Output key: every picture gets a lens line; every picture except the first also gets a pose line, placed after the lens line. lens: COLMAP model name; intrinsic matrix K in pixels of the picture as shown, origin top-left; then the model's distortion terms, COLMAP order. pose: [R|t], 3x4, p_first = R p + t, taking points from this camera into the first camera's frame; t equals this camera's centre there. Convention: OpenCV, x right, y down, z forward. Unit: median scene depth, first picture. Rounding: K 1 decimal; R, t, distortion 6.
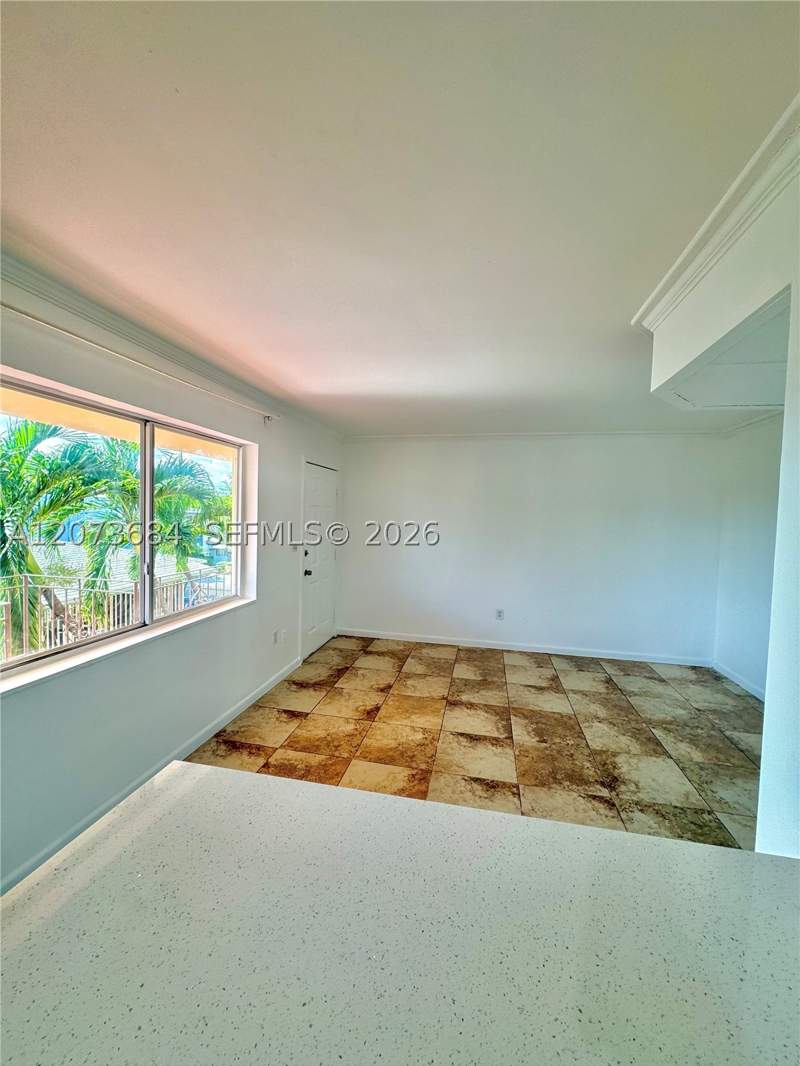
lens RADIAL K [[424.6, 0, 399.1], [0, 424.6, 533.3], [0, 0, 1]] dist [-0.002825, 0.000499]
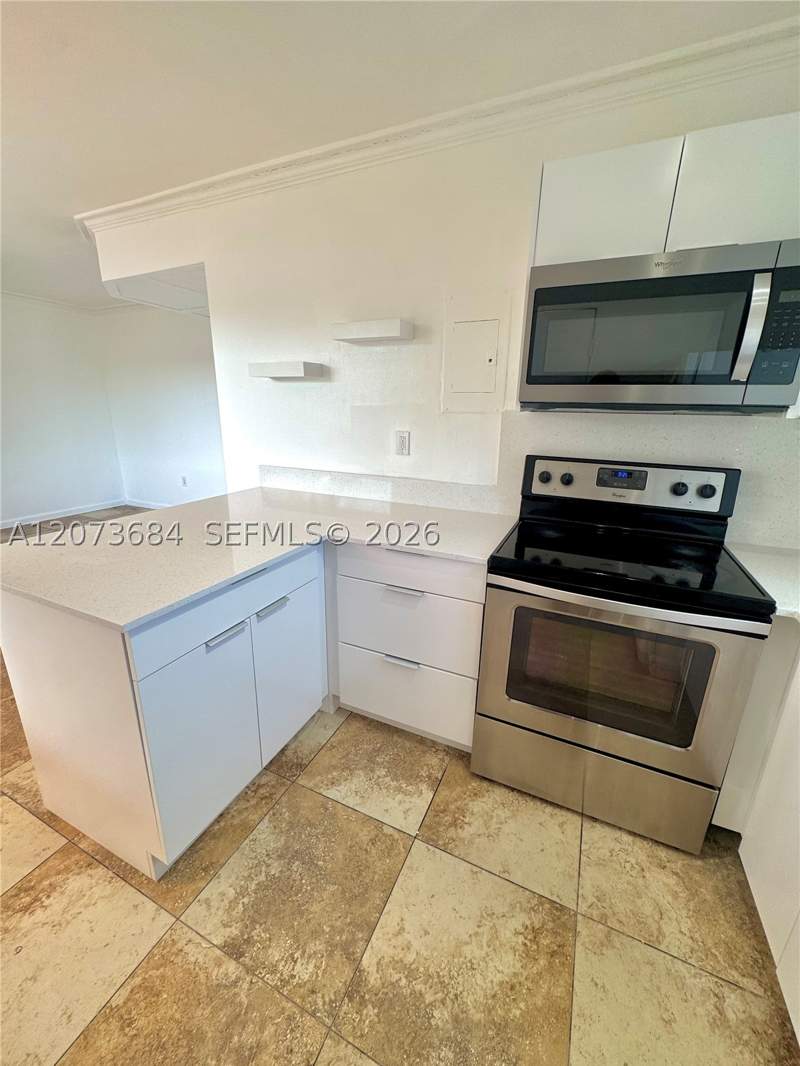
lens RADIAL K [[424.6, 0, 399.1], [0, 424.6, 533.3], [0, 0, 1]] dist [-0.002825, 0.000499]
pose [[0.233582, -0.299513, 0.925058, -0.445912], [0.035534, 0.953369, 0.299707, 0.050231], [-0.971688, -0.037136, 0.233333, -0.198577]]
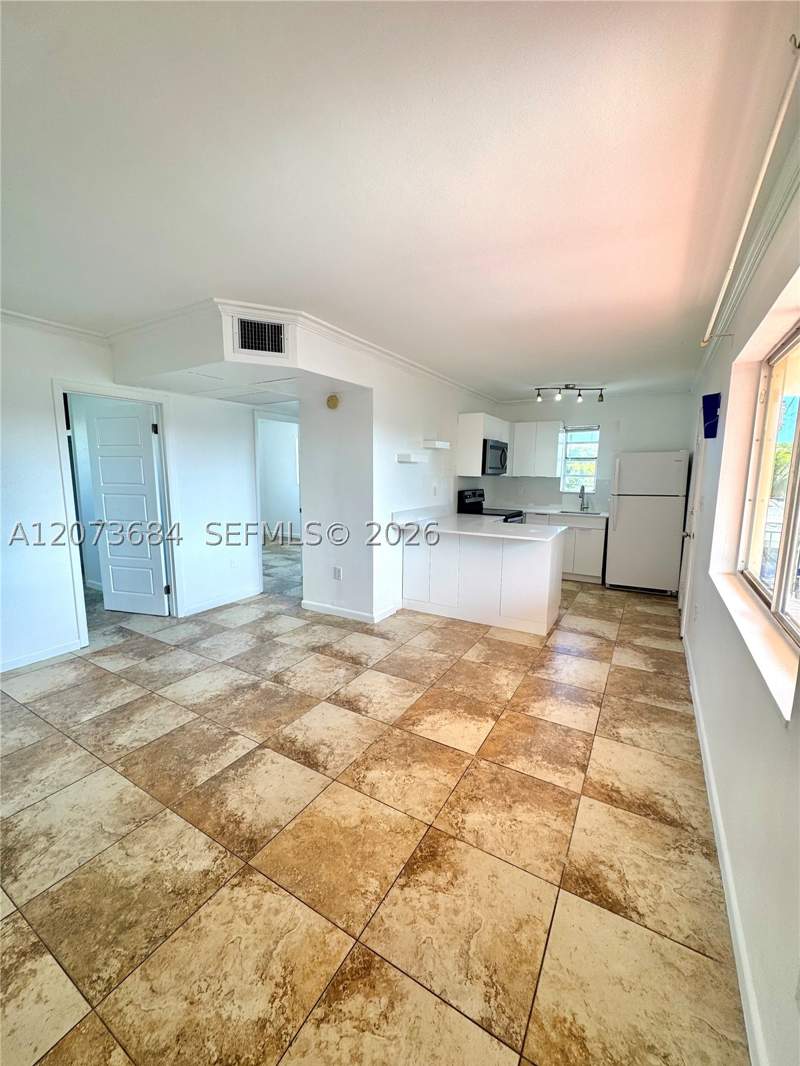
lens RADIAL K [[424.6, 0, 399.1], [0, 424.6, 533.3], [0, 0, 1]] dist [-0.002825, 0.000499]
pose [[-0.943060, -0.081544, 0.322472, -0.168047], [-0.016810, 0.979929, 0.198635, -0.037231], [-0.332197, 0.181904, -0.925503, 1.442266]]
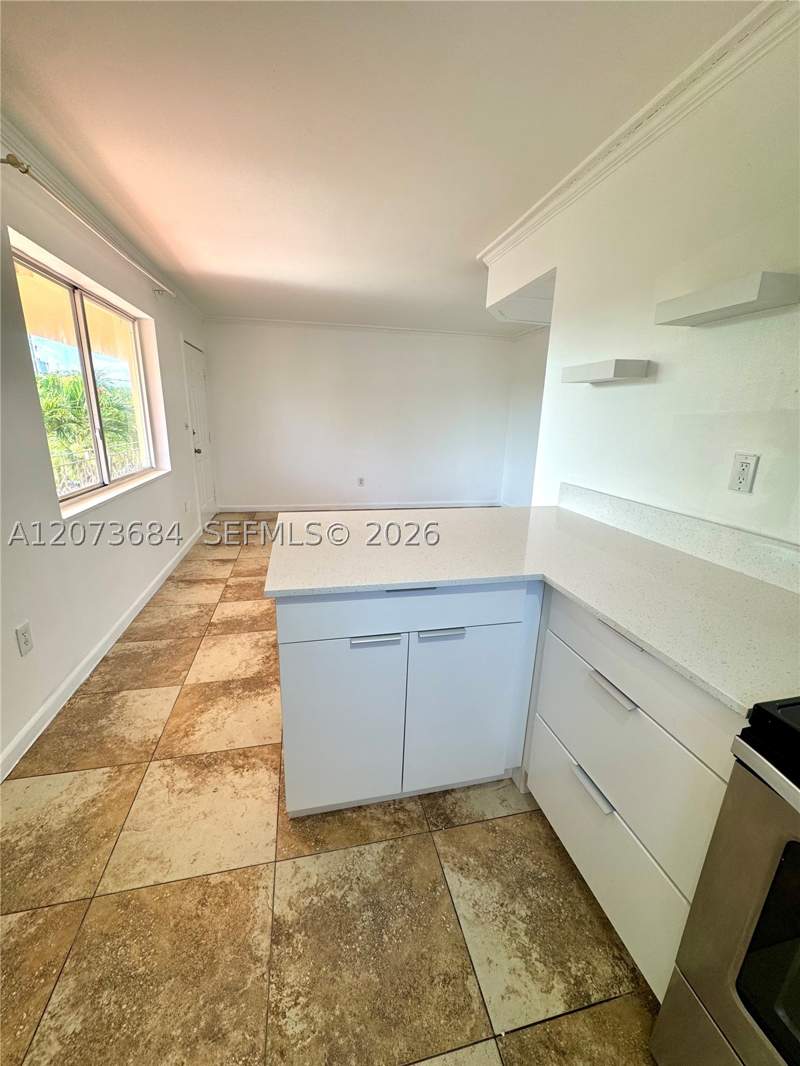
lens RADIAL K [[424.6, 0, 399.1], [0, 424.6, 533.3], [0, 0, 1]] dist [-0.002825, 0.000499]
pose [[0.911469, -0.113651, 0.395358, -0.267255], [0.018309, 0.971334, 0.237013, 0.067509], [-0.410961, -0.208792, 0.887422, -0.287356]]
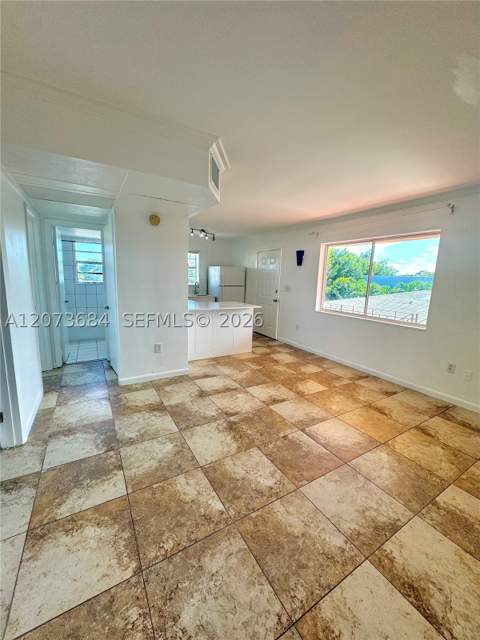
lens RADIAL K [[255.4, 0, 240.0], [0, 255.4, 320.0], [0, 0, 1]] dist [-0.002275, -0.000066]
pose [[-0.736888, 0.059857, -0.673359, 0.873121], [-0.086660, 0.979490, 0.181906, 0.006776], [0.670437, 0.192398, -0.716587, 1.291288]]
